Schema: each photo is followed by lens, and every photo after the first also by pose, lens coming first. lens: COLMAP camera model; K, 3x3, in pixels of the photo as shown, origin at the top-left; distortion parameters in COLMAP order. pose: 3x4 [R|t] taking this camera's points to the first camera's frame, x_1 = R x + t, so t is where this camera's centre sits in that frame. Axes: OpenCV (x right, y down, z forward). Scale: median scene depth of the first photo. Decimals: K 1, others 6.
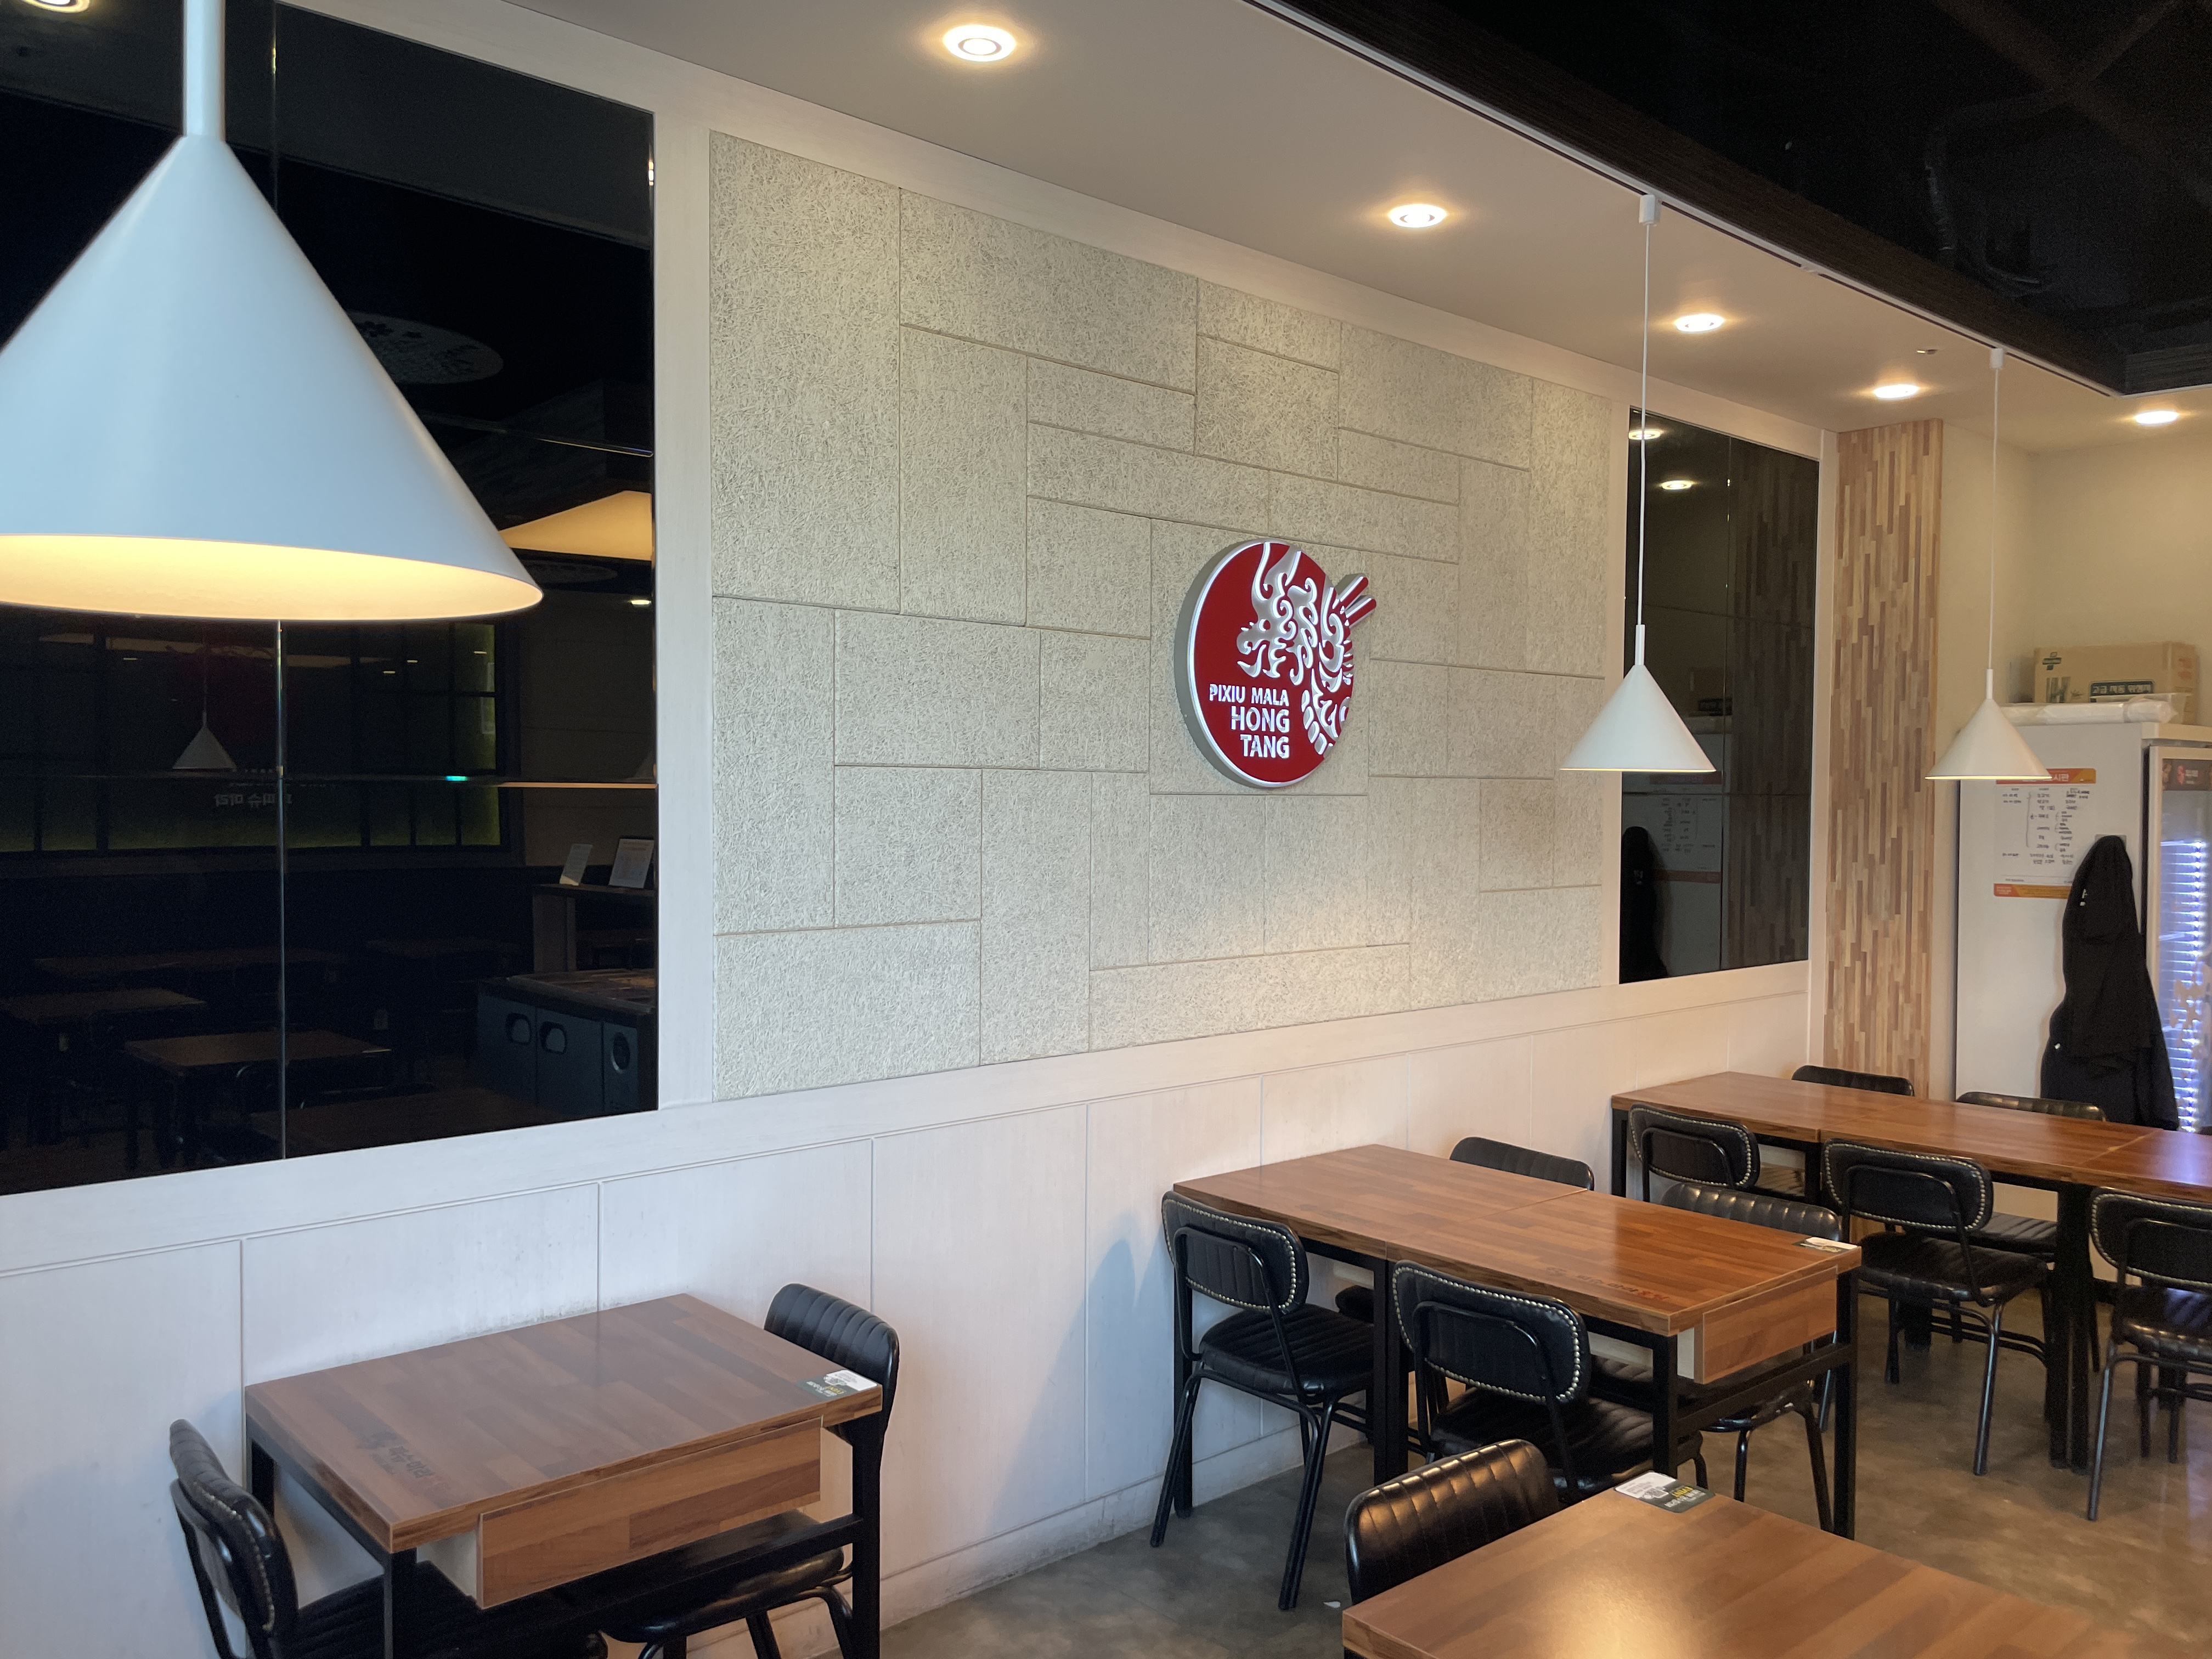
lens RADIAL K [[1692.2, 0, 1105.9], [0, 1692.2, 846.3], [0, 0, 1]] dist [0.033440, -0.016073]
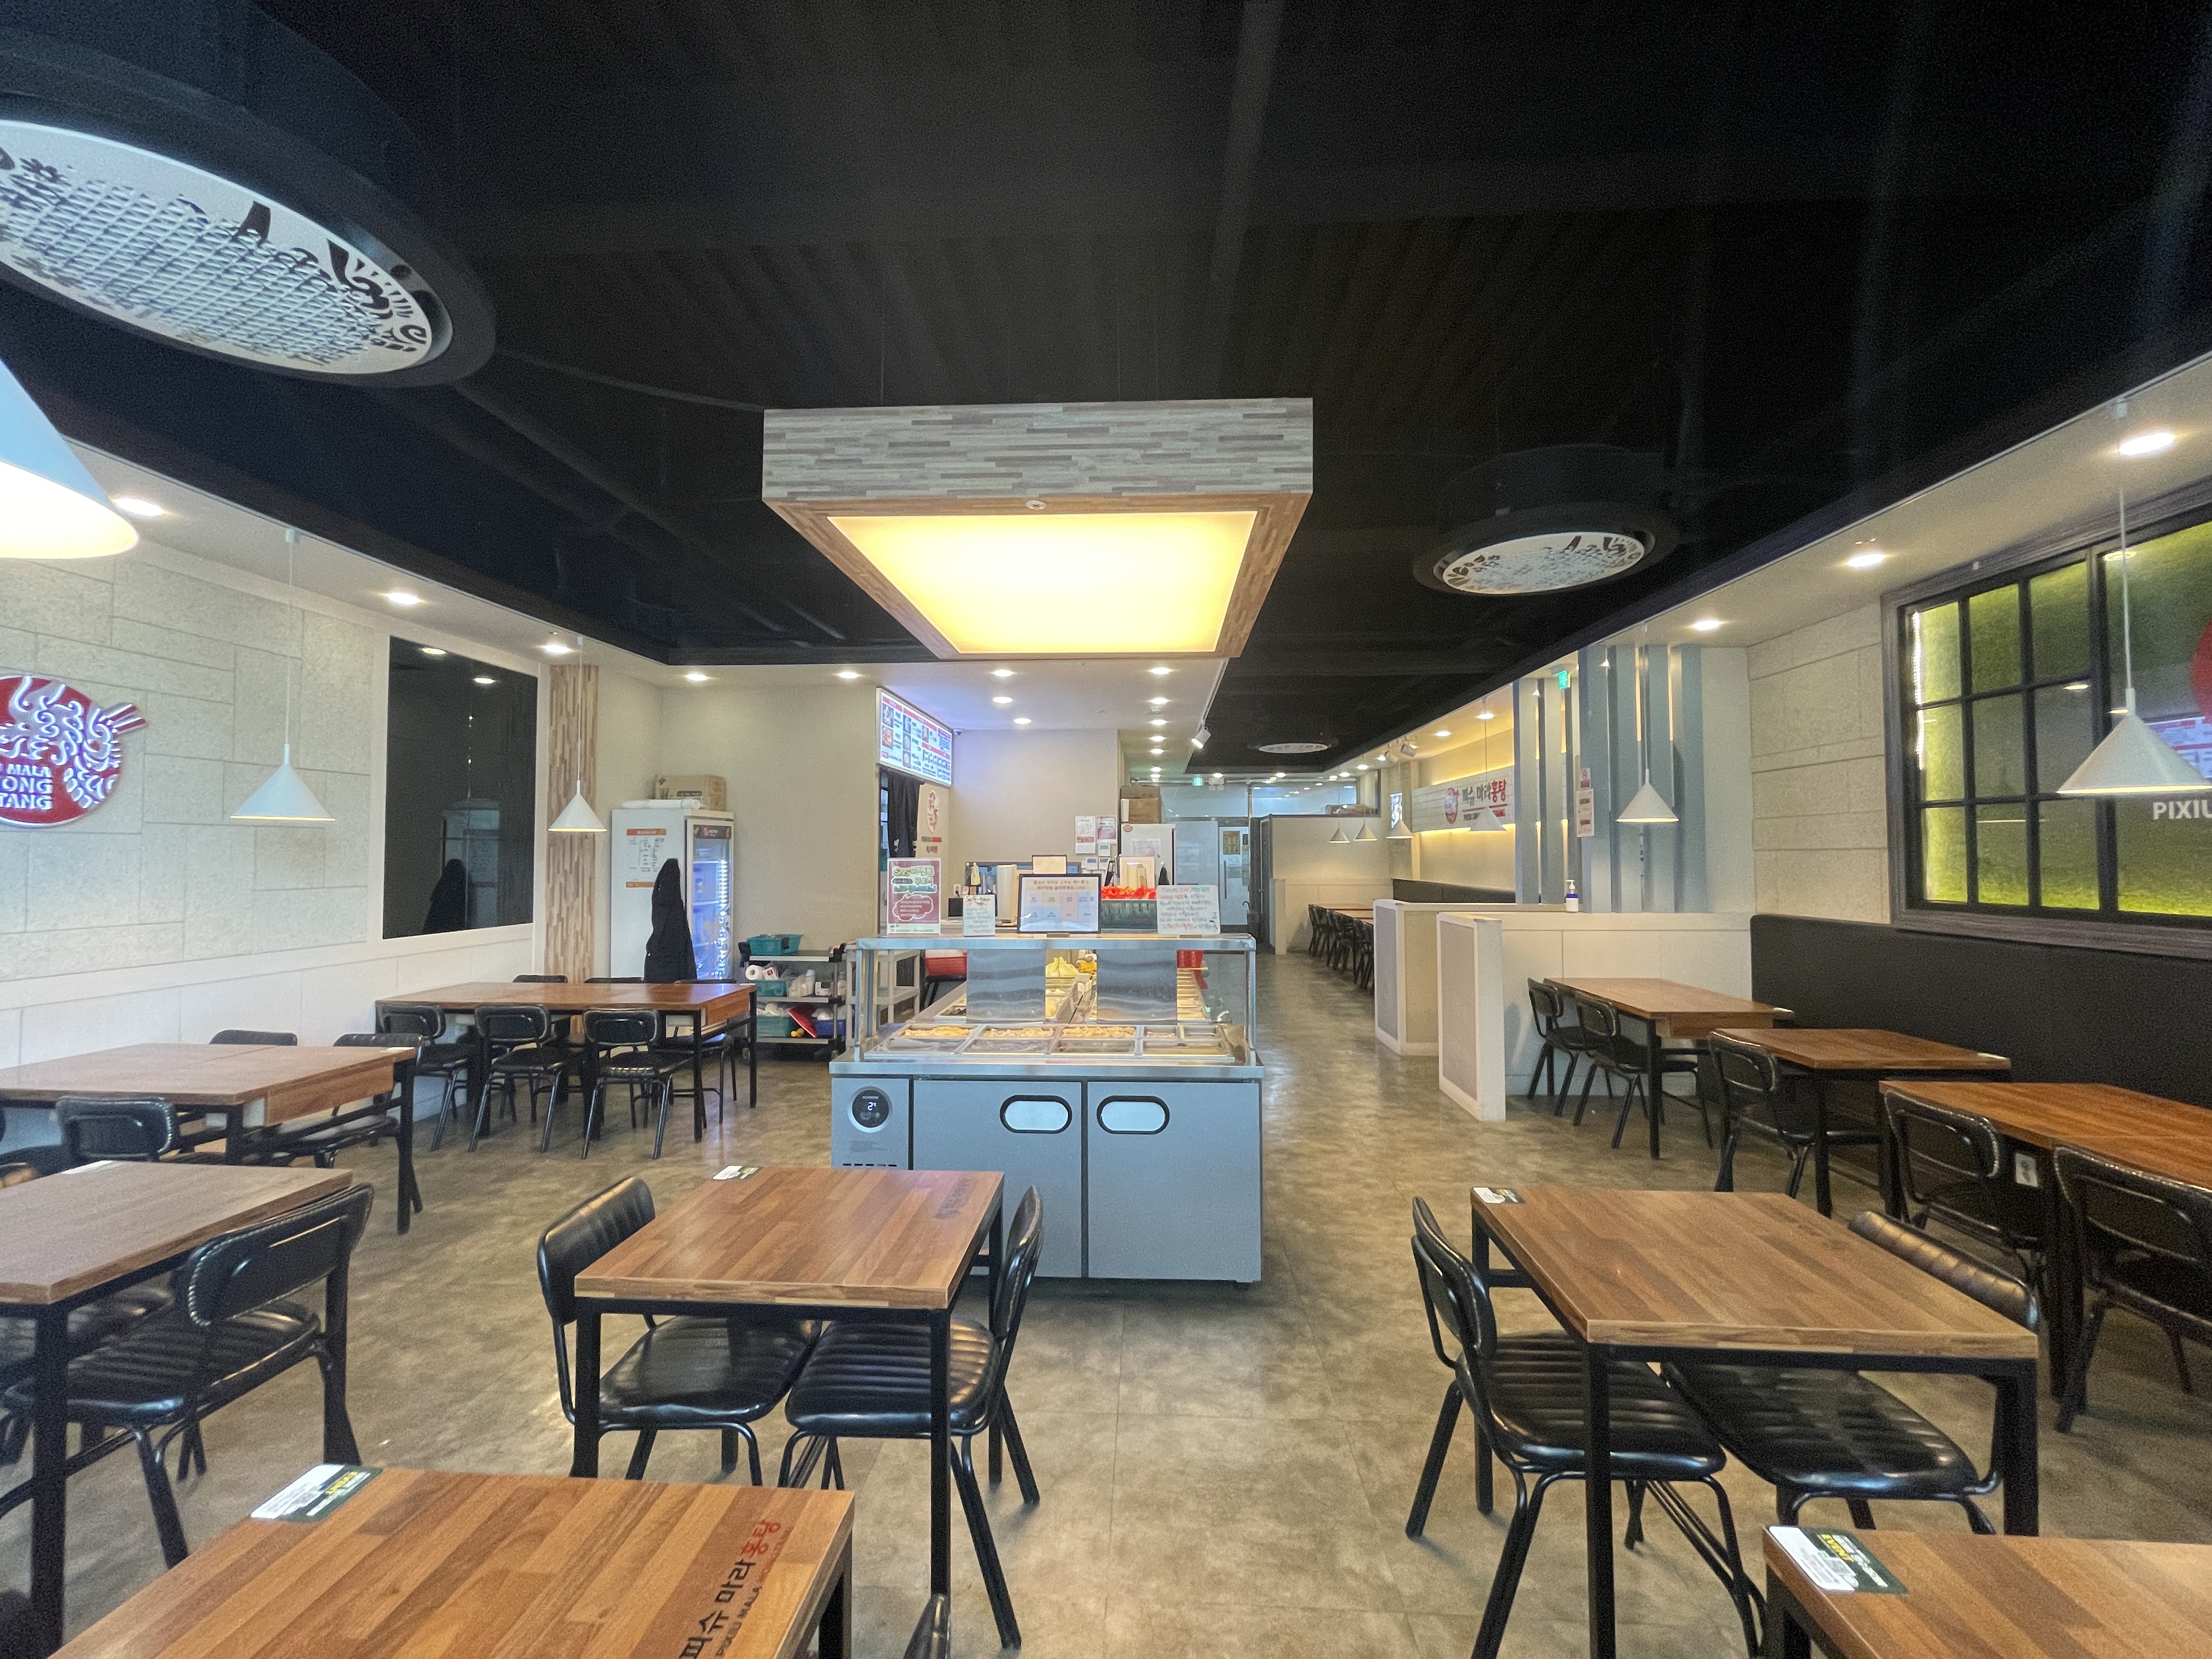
lens RADIAL K [[880.4, 0, 1097.1], [0, 880.4, 824.5], [0, 0, 1]] dist [-0.001885, -0.000057]
pose [[0.719694, 0.015284, 0.694123, 0.229523], [0.030500, 0.998097, -0.053600, 0.035978], [-0.693621, 0.059746, 0.717858, -0.282904]]
